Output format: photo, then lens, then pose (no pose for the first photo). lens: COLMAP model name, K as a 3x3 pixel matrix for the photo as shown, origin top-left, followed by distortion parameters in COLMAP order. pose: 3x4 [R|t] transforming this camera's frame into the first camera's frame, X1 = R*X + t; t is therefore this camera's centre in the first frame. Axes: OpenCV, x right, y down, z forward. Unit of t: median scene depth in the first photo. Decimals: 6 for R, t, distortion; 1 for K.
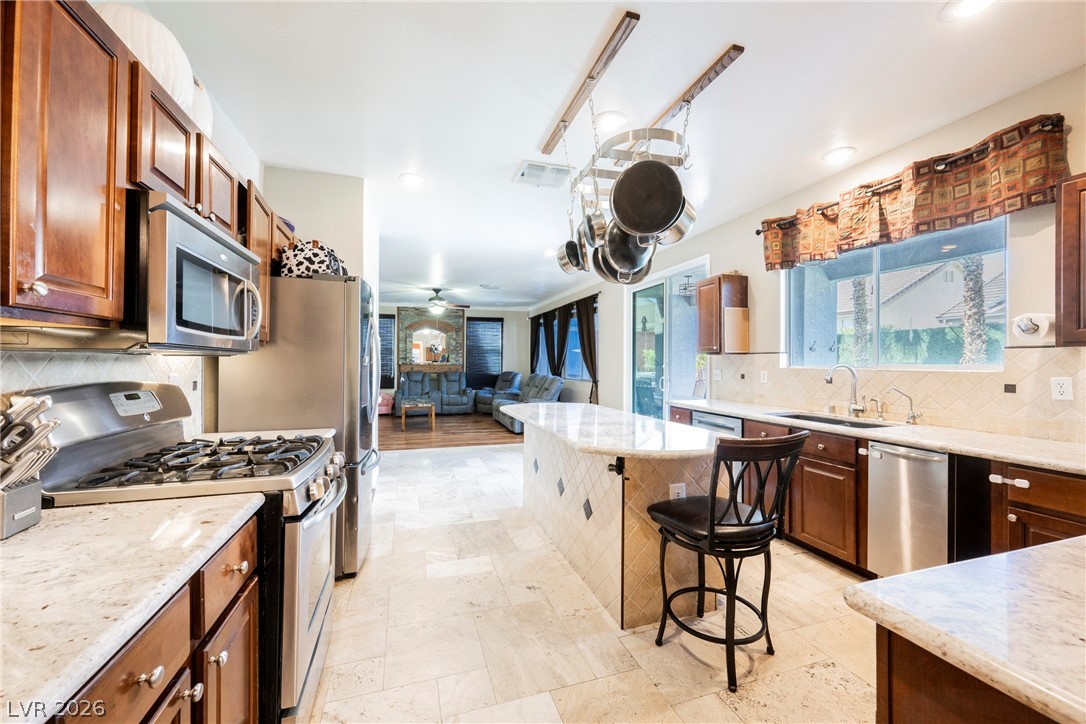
lens RADIAL K [[424.9, 0, 544.2], [0, 424.9, 359.8], [0, 0, 1]] dist [-0.003060, -0.000052]
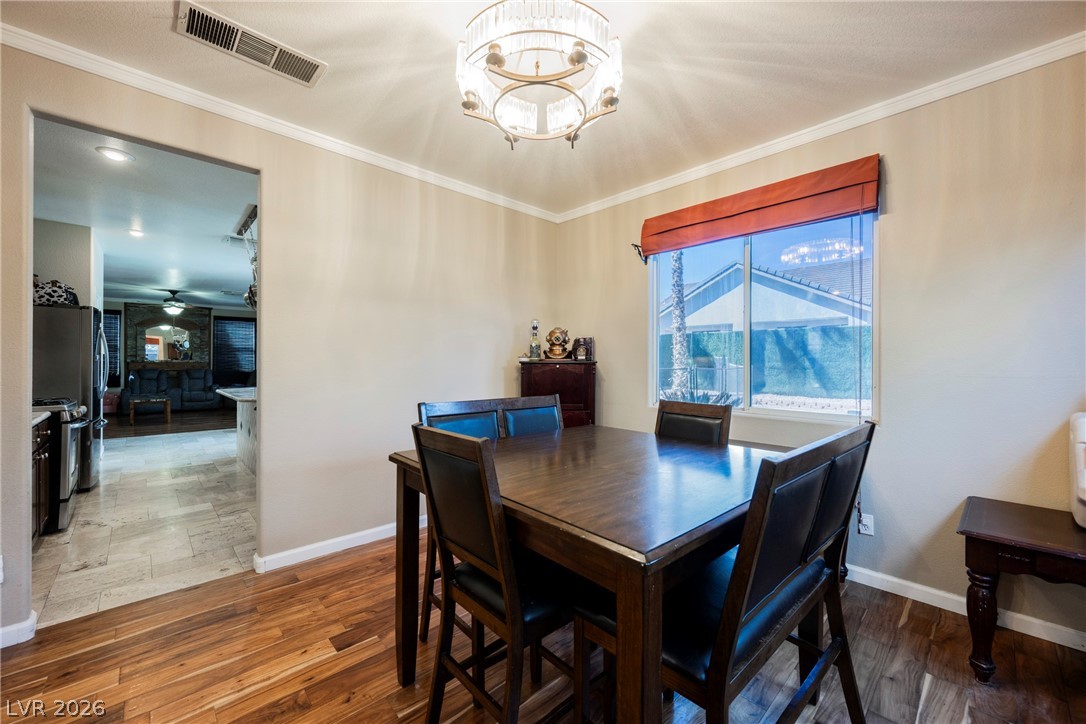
lens RADIAL K [[424.9, 0, 547.5], [0, 424.9, 361.5], [0, 0, 1]] dist [-0.003060, -0.000052]
pose [[0.900129, 0.000099, 0.435623, 0.104592], [-0.003342, 0.999972, 0.006678, -0.000184], [-0.435611, -0.007467, 0.900104, -0.297417]]
